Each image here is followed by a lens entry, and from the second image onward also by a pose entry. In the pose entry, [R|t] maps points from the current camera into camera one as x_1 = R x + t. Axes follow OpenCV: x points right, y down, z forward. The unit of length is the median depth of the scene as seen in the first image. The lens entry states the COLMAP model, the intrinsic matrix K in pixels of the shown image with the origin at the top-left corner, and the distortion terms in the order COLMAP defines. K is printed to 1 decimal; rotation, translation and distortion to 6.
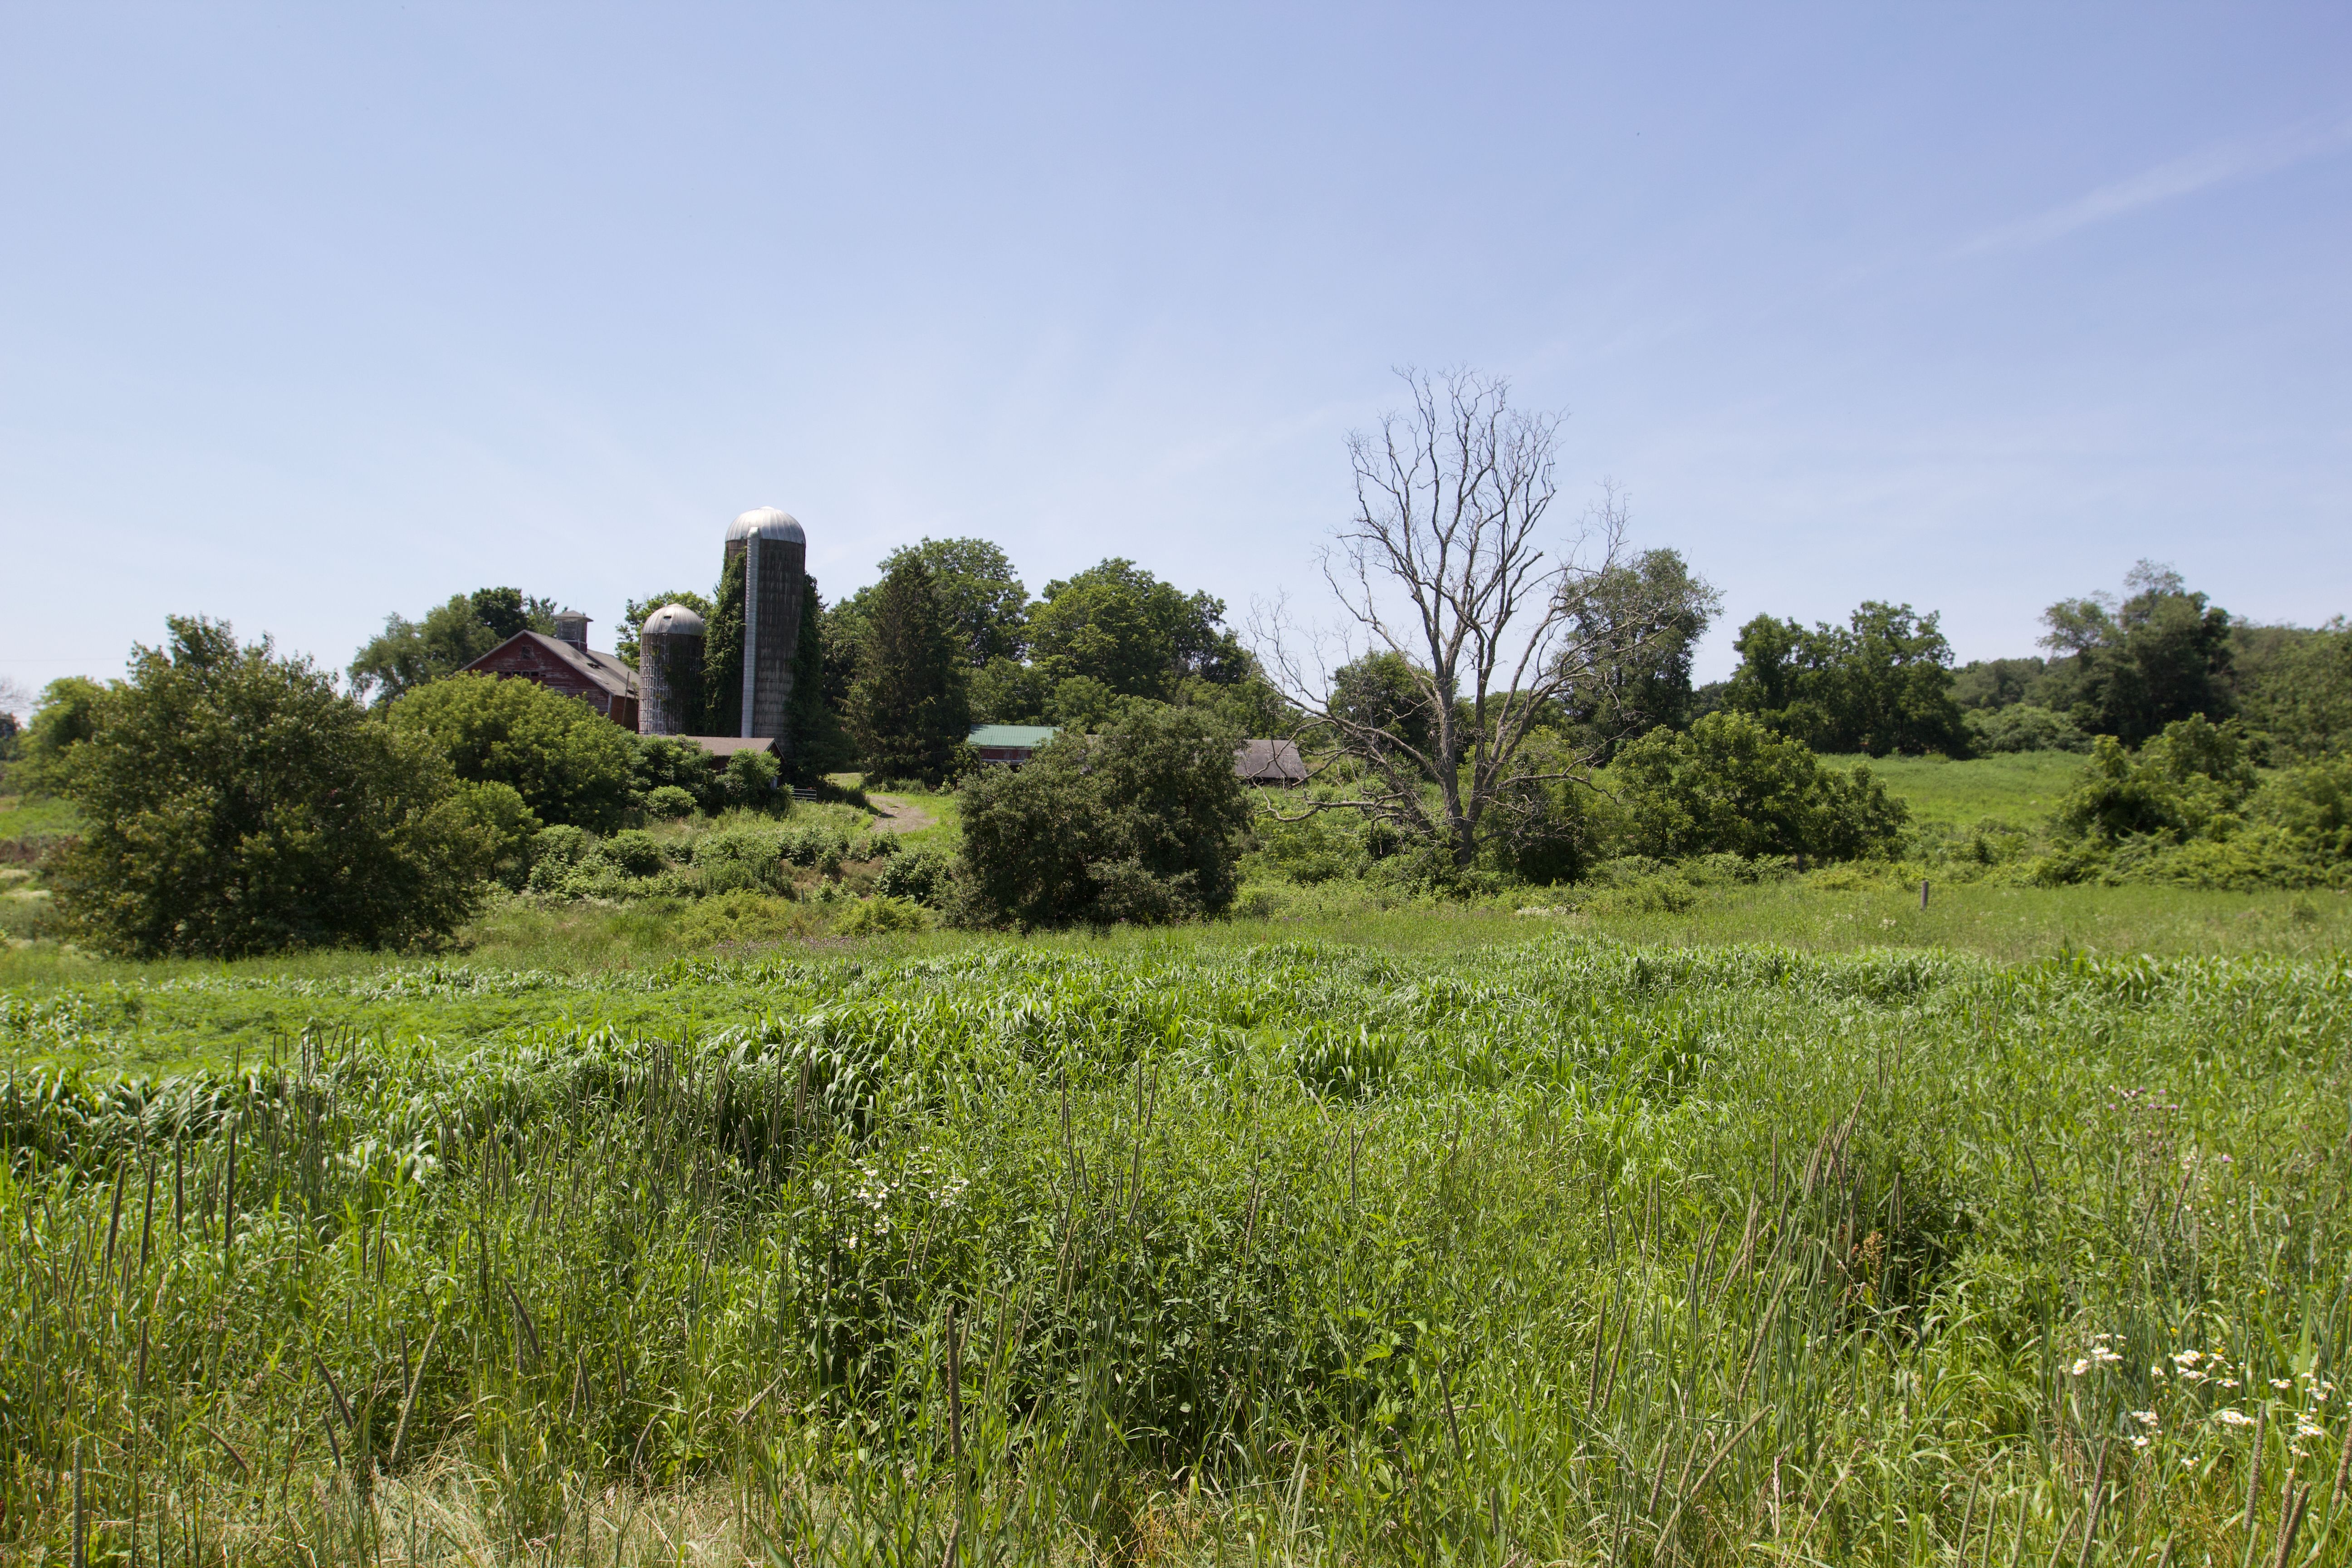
lens RADIAL K [[1758.8, 0, 1172.6], [0, 1758.8, 784.5], [0, 0, 1]] dist [-0.076804, 0.061107]
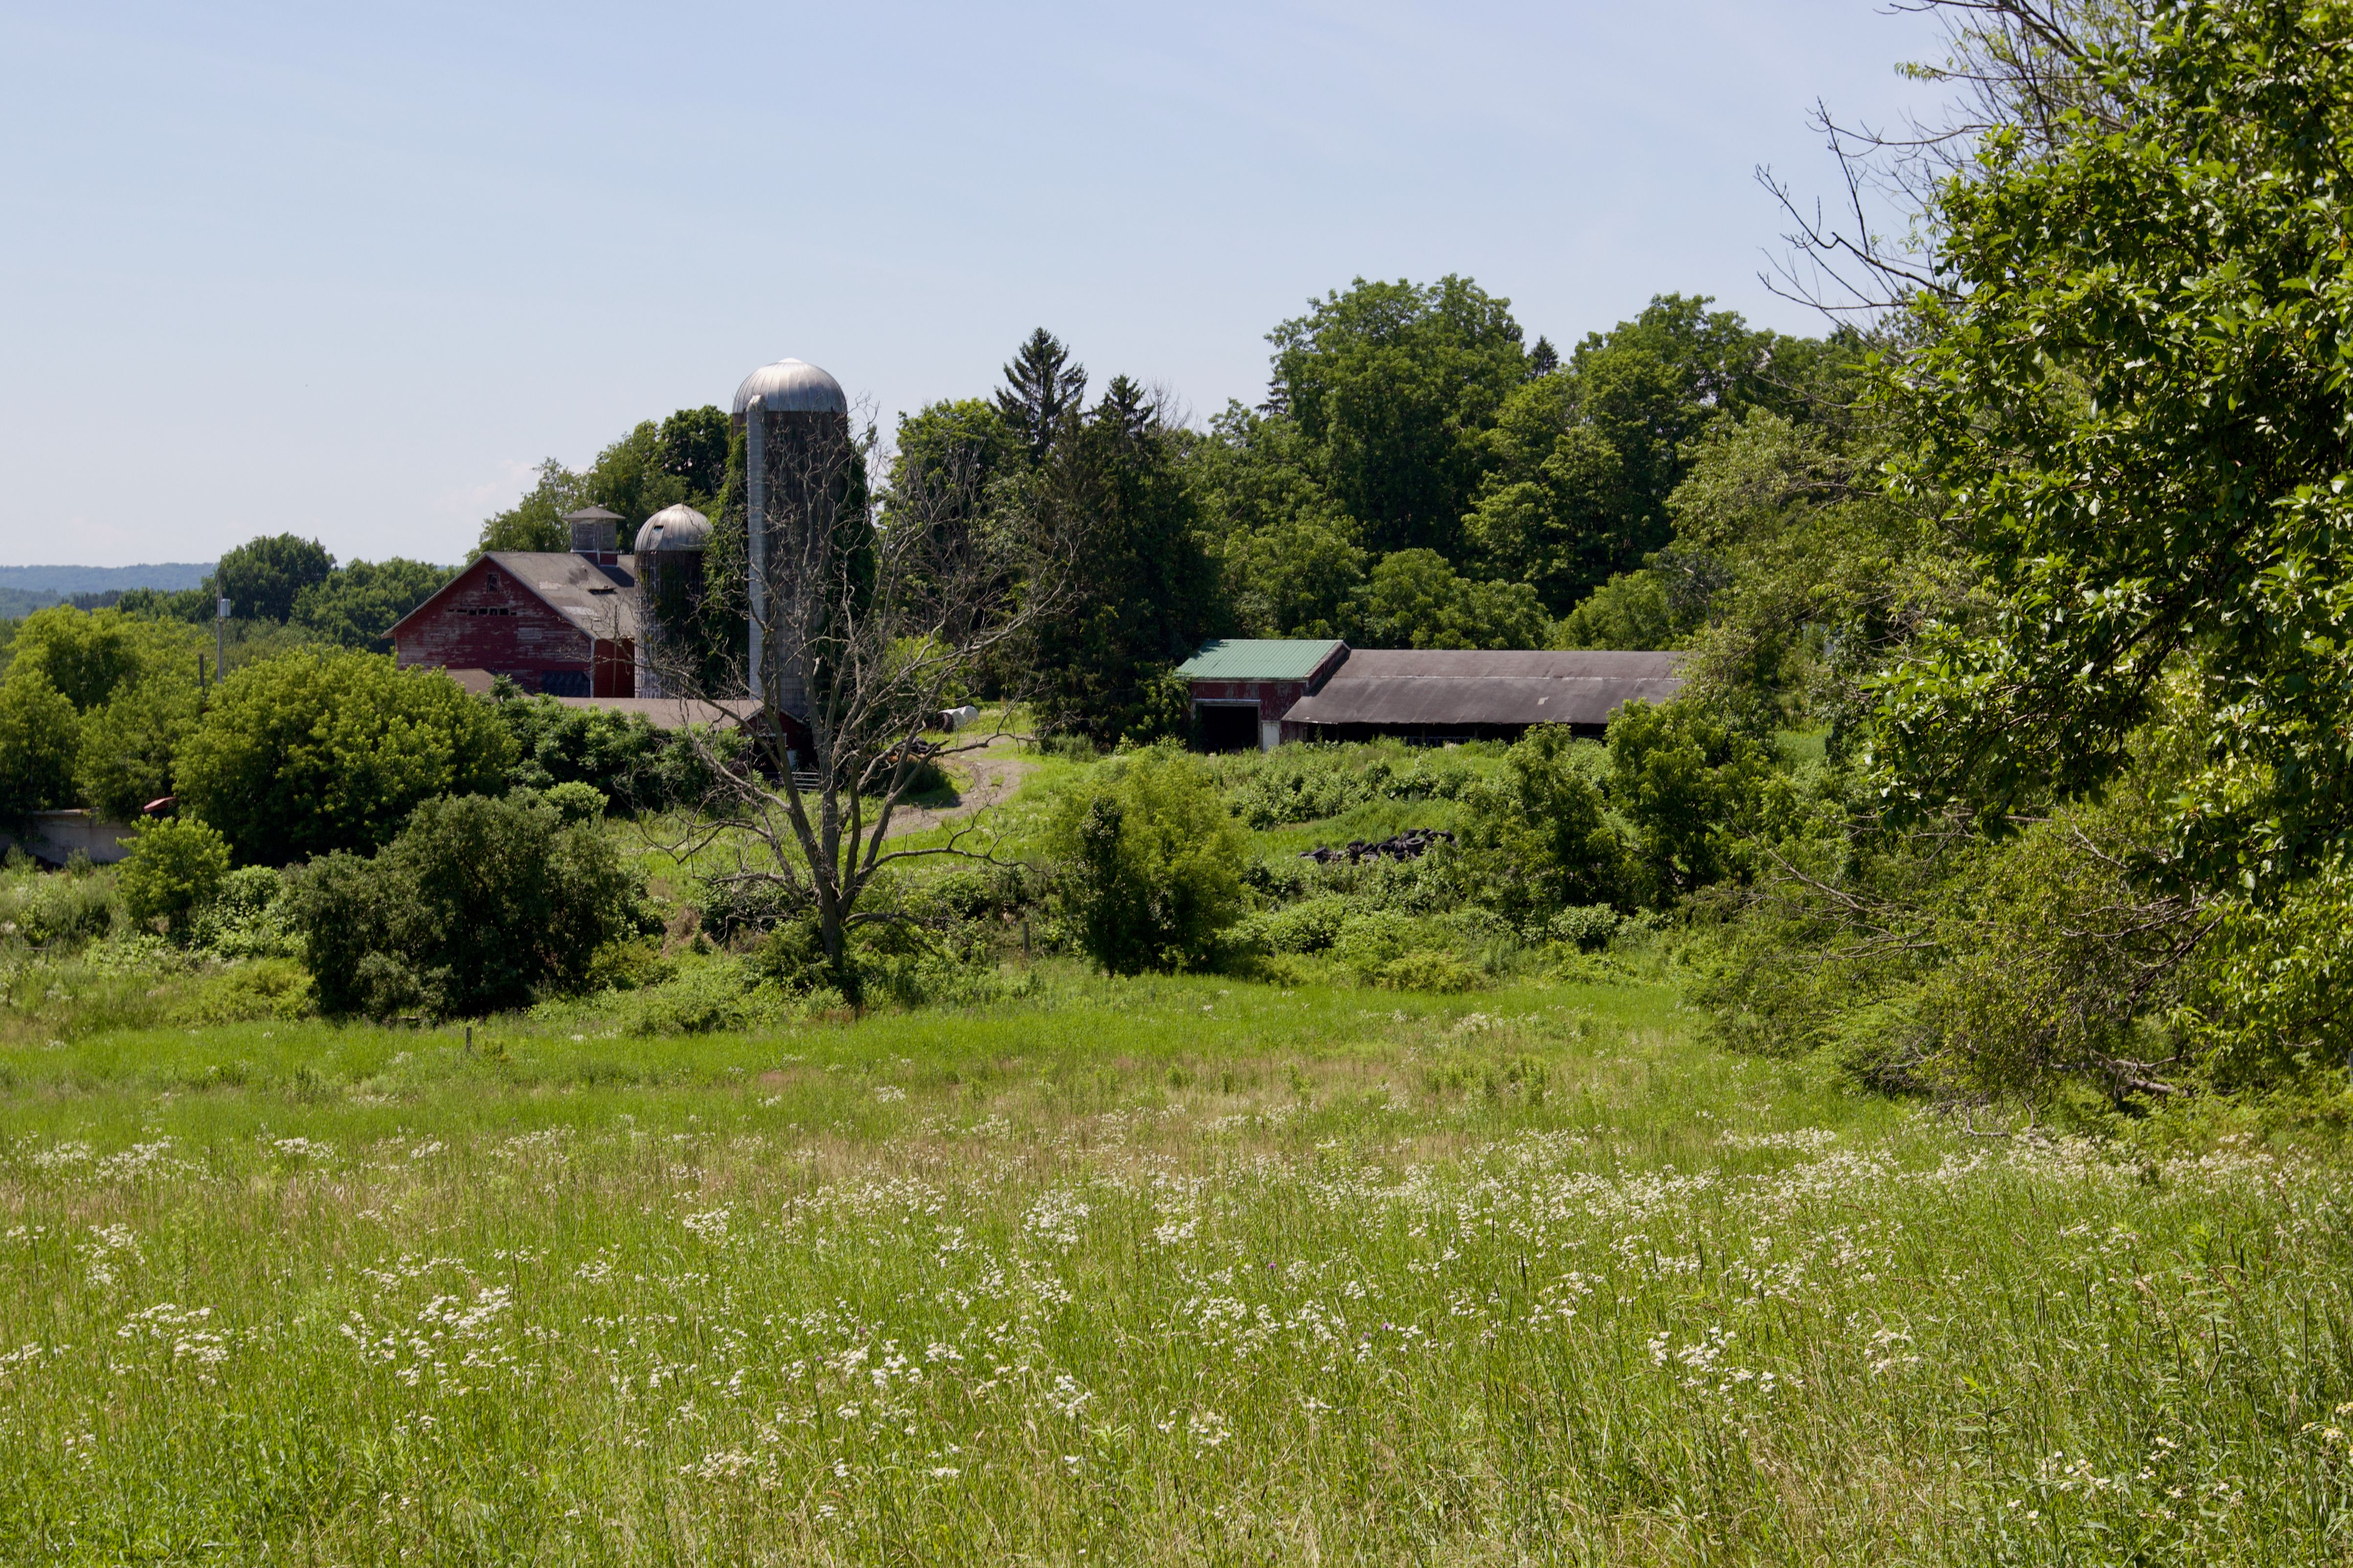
lens RADIAL K [[3914.8, 0, 1176.5], [0, 3914.8, 784.0], [0, 0, 1]] dist [0.016643, 0.005236]
pose [[0.904673, -0.007006, -0.426049, 0.580208], [0.032581, 0.998075, 0.052771, -0.068730], [0.424859, -0.061622, 0.903160, -0.355875]]
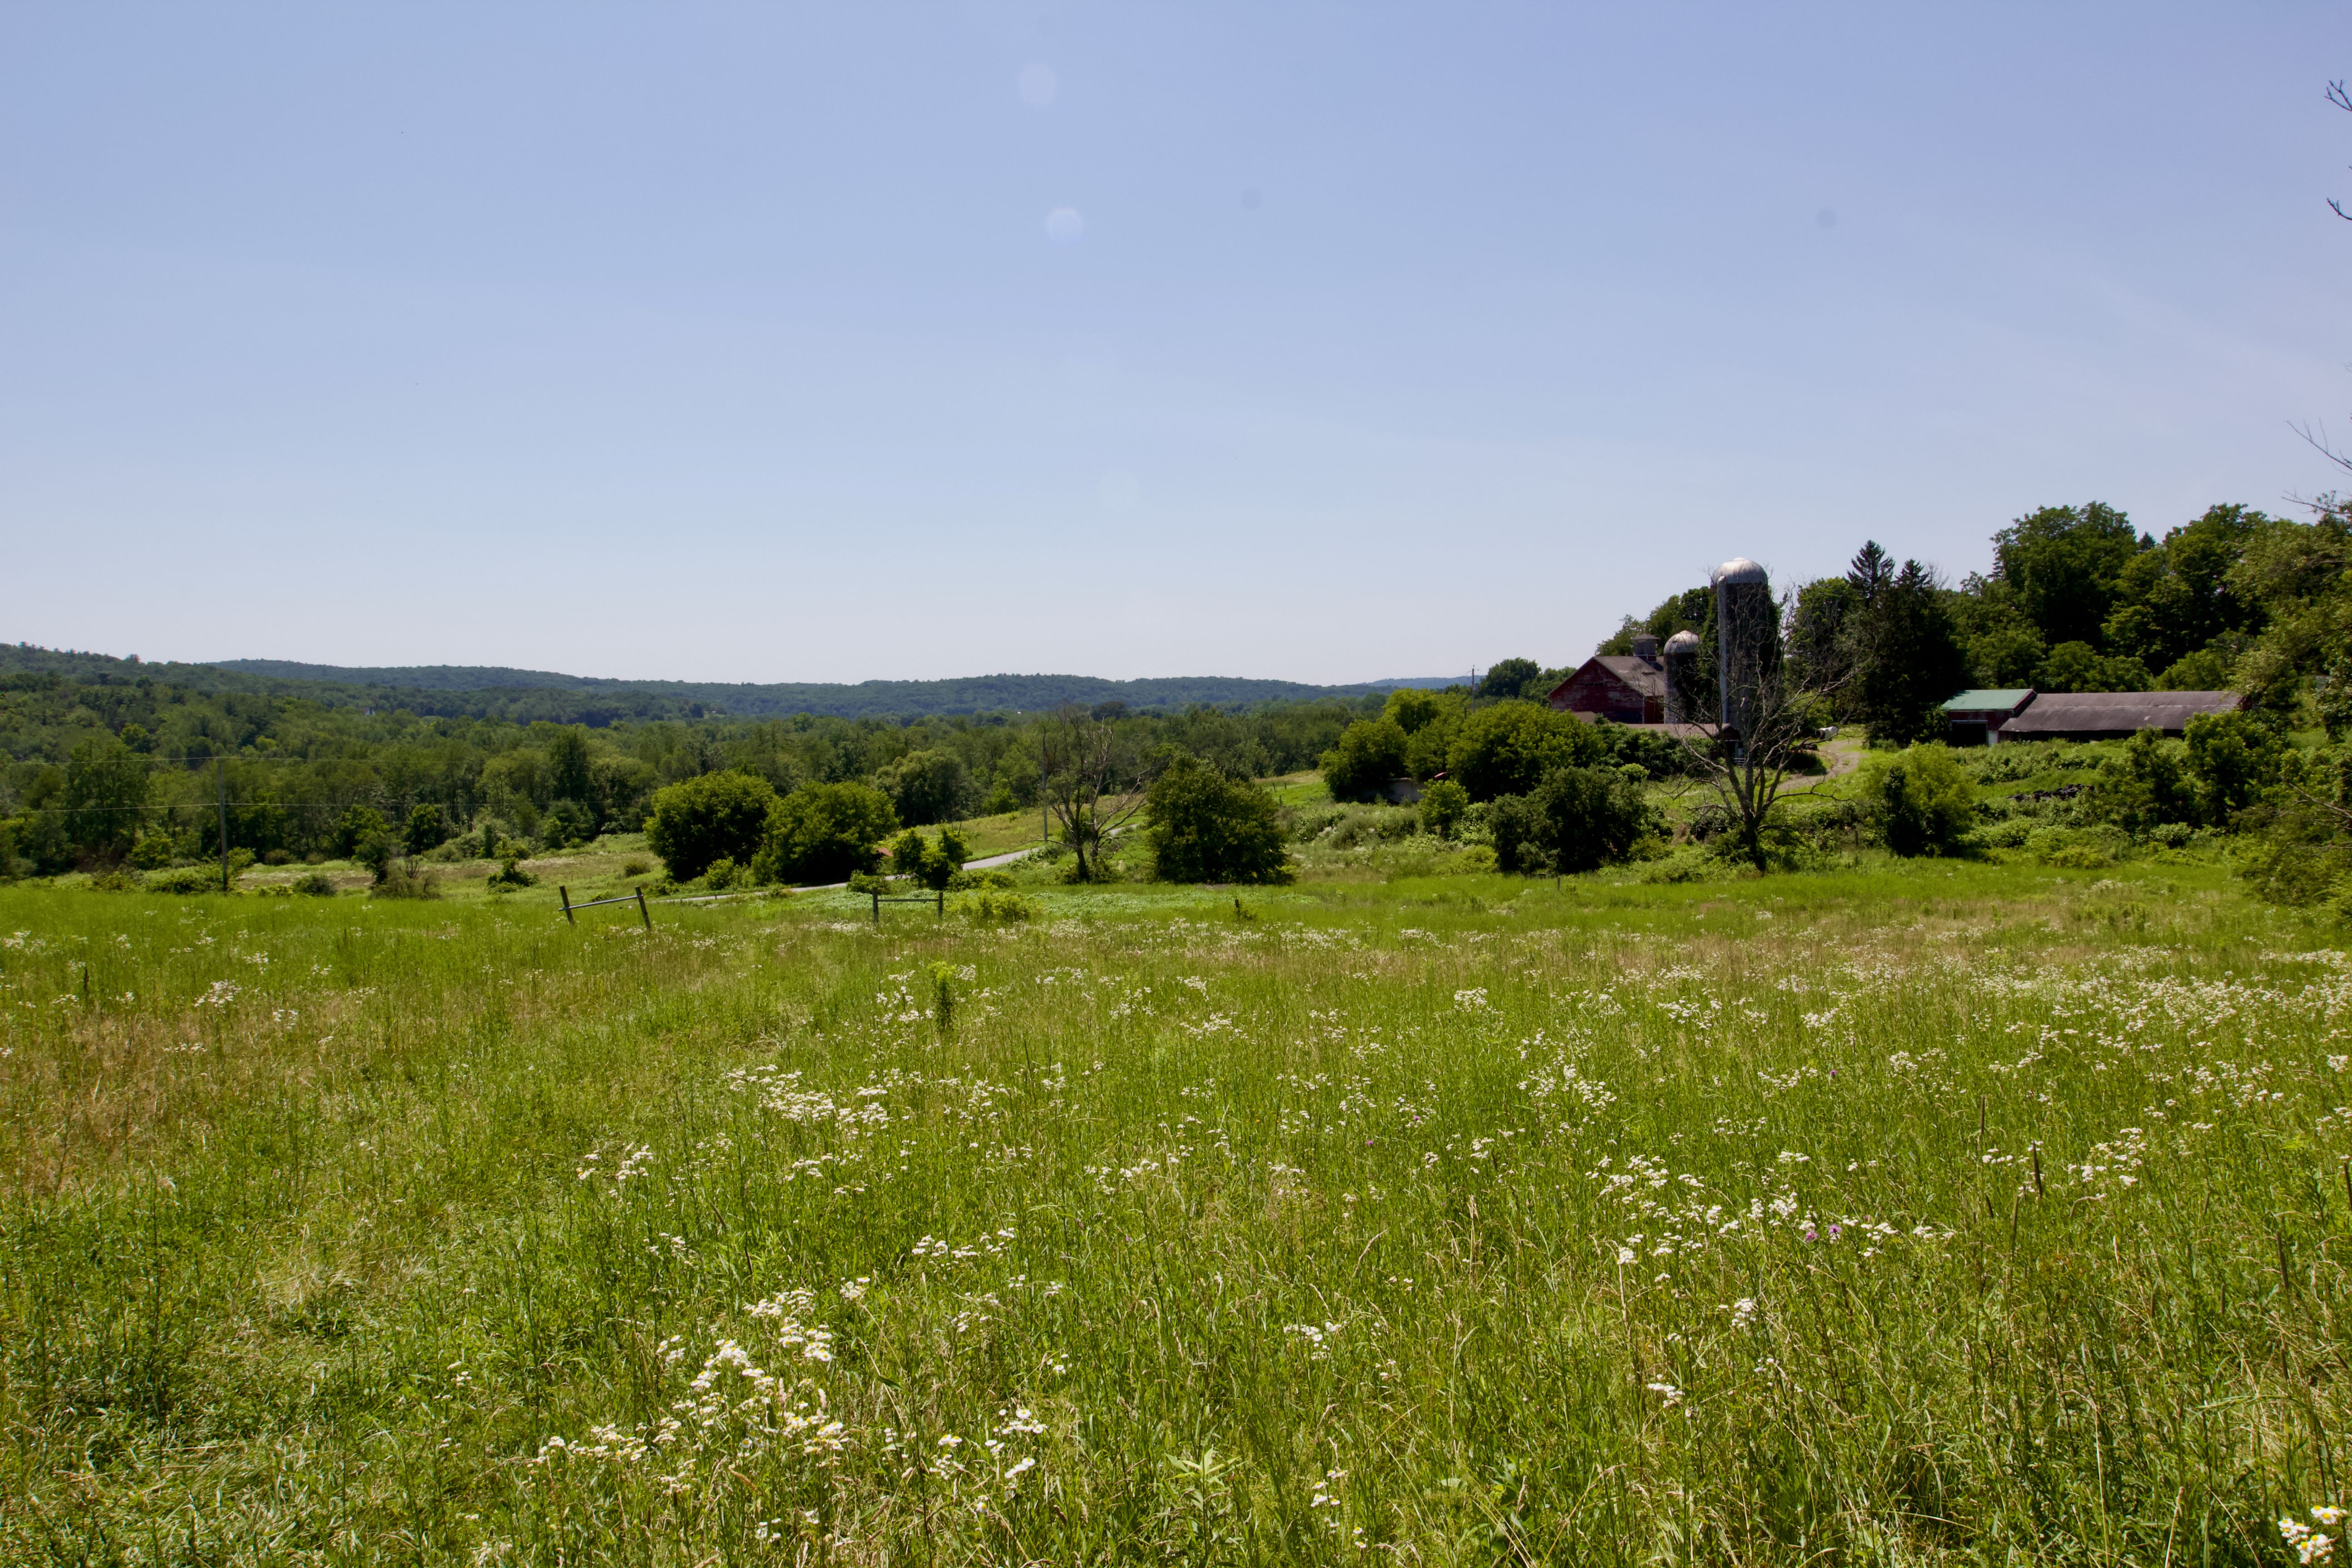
lens RADIAL K [[1758.8, 0, 1172.6], [0, 1758.8, 784.5], [0, 0, 1]] dist [-0.076804, 0.061107]
pose [[0.651281, -0.005895, -0.758813, 0.559591], [0.056880, 0.997536, 0.041070, -0.060093], [0.756702, -0.069909, 0.650012, -0.295925]]
